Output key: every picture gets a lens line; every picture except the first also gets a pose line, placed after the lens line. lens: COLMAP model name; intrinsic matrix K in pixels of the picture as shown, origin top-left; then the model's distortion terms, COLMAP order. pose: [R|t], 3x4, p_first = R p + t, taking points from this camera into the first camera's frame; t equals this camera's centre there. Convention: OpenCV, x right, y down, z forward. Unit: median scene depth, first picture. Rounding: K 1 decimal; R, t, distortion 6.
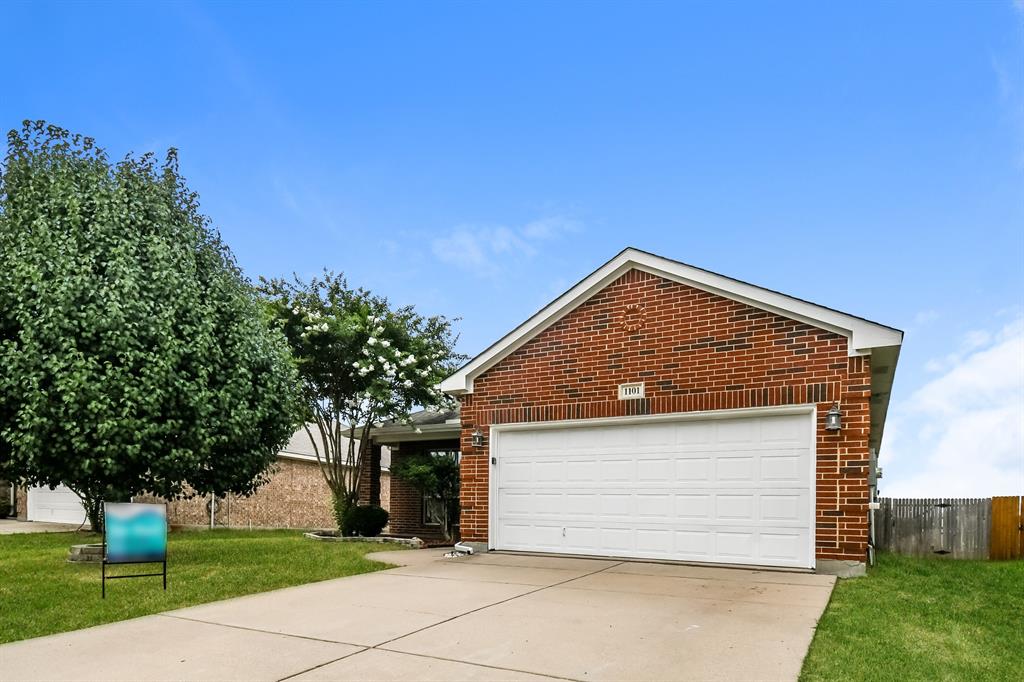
lens RADIAL K [[548.5, 0, 508.9], [0, 548.5, 340.7], [0, 0, 1]] dist [0.004322, -0.003621]
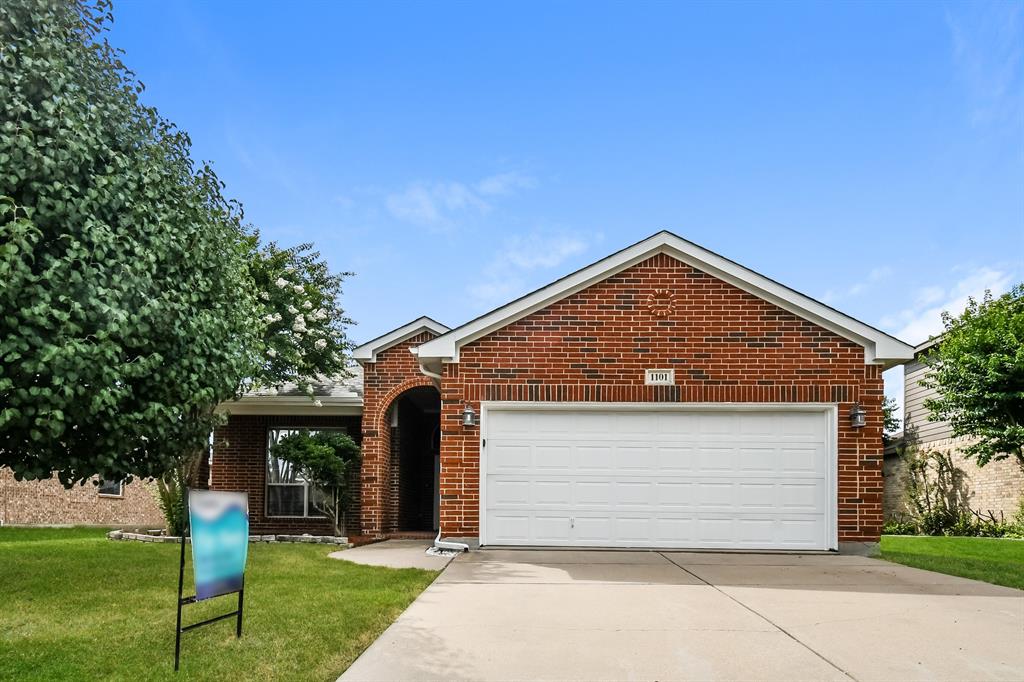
lens RADIAL K [[548.5, 0, 513.0], [0, 548.5, 341.1], [0, 0, 1]] dist [0.004322, -0.003621]
pose [[0.889600, 0.120458, 0.440571, -0.436144], [-0.130058, 0.991470, -0.008469, 0.069275], [-0.437833, -0.049766, 0.897678, 0.239223]]
